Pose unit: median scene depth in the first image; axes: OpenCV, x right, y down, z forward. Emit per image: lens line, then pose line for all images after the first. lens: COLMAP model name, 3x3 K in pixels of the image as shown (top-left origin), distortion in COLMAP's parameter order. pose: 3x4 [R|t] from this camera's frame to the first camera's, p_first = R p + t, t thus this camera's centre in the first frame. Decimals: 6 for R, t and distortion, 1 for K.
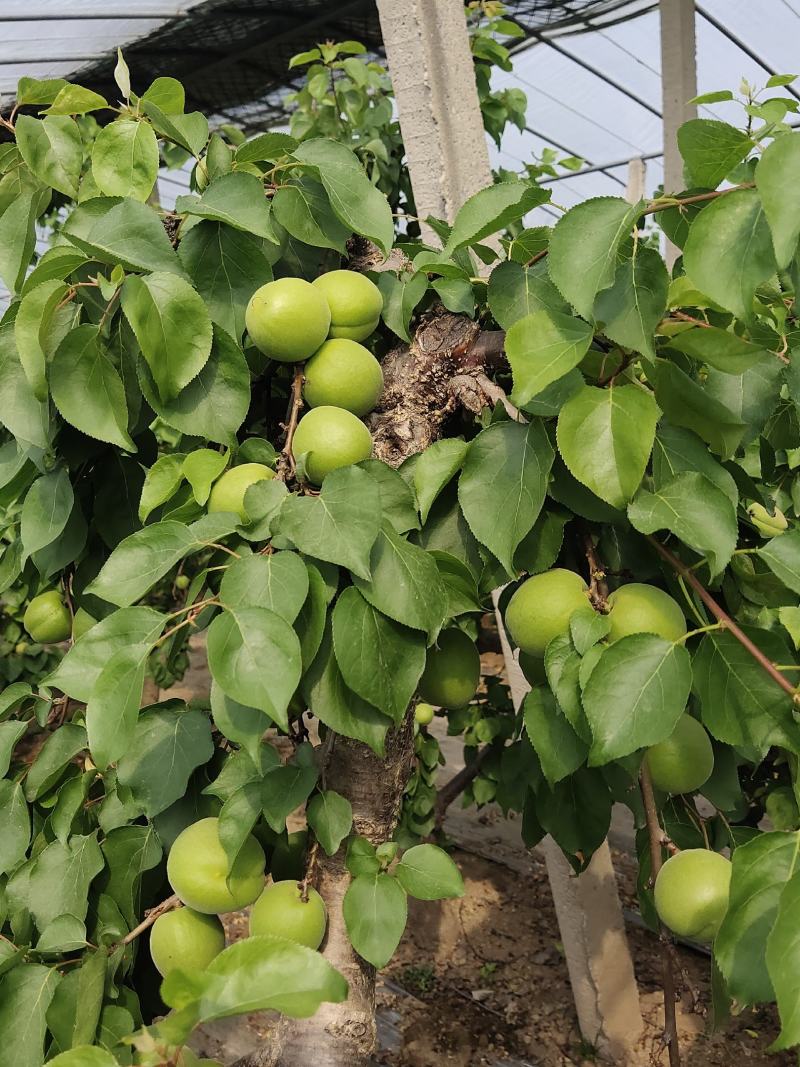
lens RADIAL K [[1061.9, 0, 400.0], [0, 1061.9, 533.5], [0, 0, 1]] dist [0.114771, -0.122929]
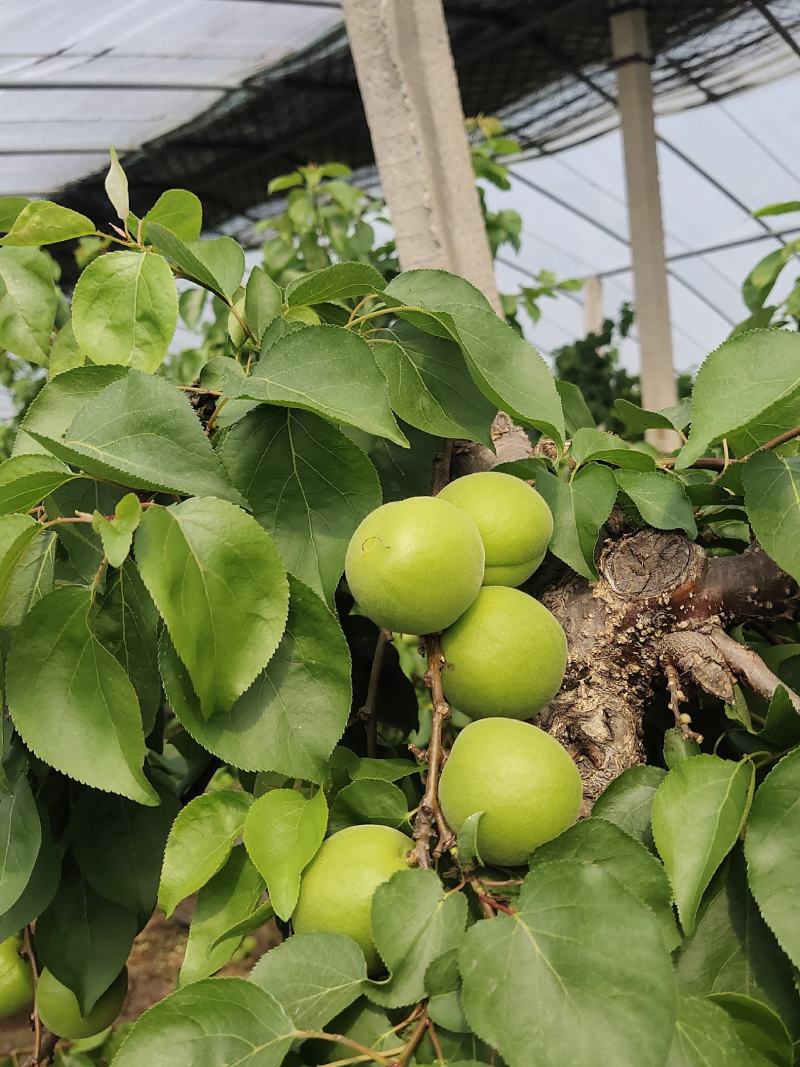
lens RADIAL K [[1061.9, 0, 400.0], [0, 1061.9, 533.5], [0, 0, 1]] dist [0.114771, -0.122929]
pose [[0.998430, -0.036596, 0.042410, -0.128968], [0.040783, 0.993900, -0.102469, -0.147858], [-0.038402, 0.104038, 0.993832, 0.388546]]
